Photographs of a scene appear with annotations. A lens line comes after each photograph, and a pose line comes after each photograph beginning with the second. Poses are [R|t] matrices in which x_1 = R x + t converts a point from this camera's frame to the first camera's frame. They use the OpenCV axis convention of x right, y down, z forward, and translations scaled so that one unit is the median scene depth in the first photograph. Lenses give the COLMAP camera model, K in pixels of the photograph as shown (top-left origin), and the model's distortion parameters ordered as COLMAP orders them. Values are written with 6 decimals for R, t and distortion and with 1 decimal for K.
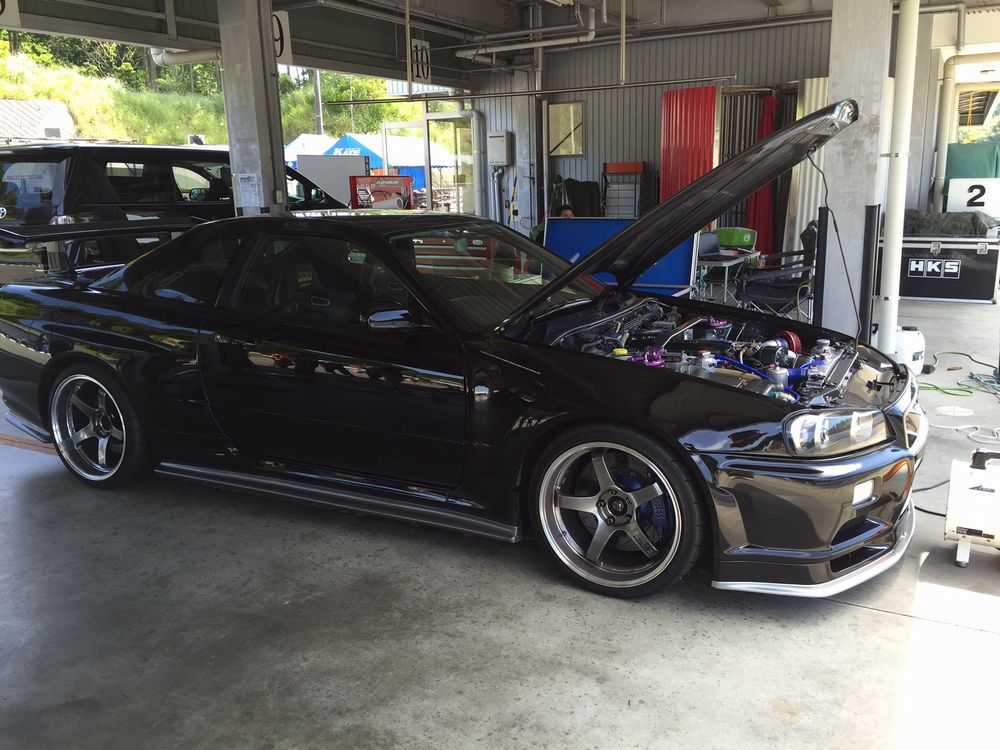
lens RADIAL K [[851.0, 0, 499.6], [0, 851.0, 375.4], [0, 0, 1]] dist [-0.005272, -0.002325]
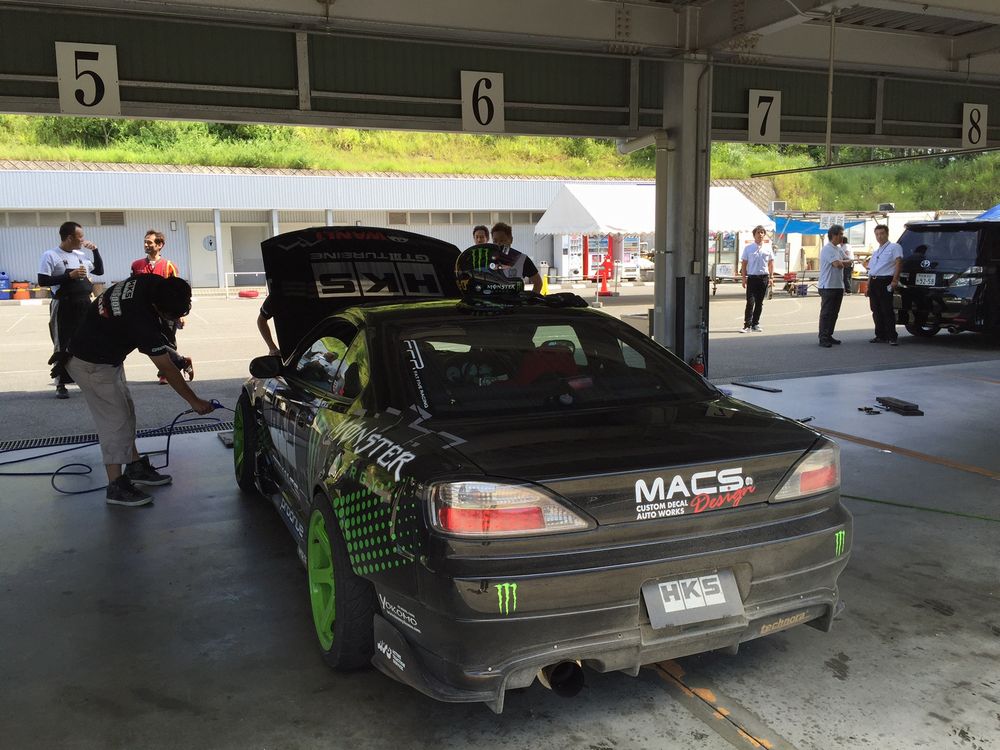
lens RADIAL K [[851.0, 0, 501.1], [0, 851.0, 374.7], [0, 0, 1]] dist [-0.005272, -0.002325]
pose [[0.744063, 0.111948, -0.658664, 0.037442], [-0.161998, 0.986672, -0.015306, 0.035474], [0.648172, 0.118091, 0.752282, -0.129706]]
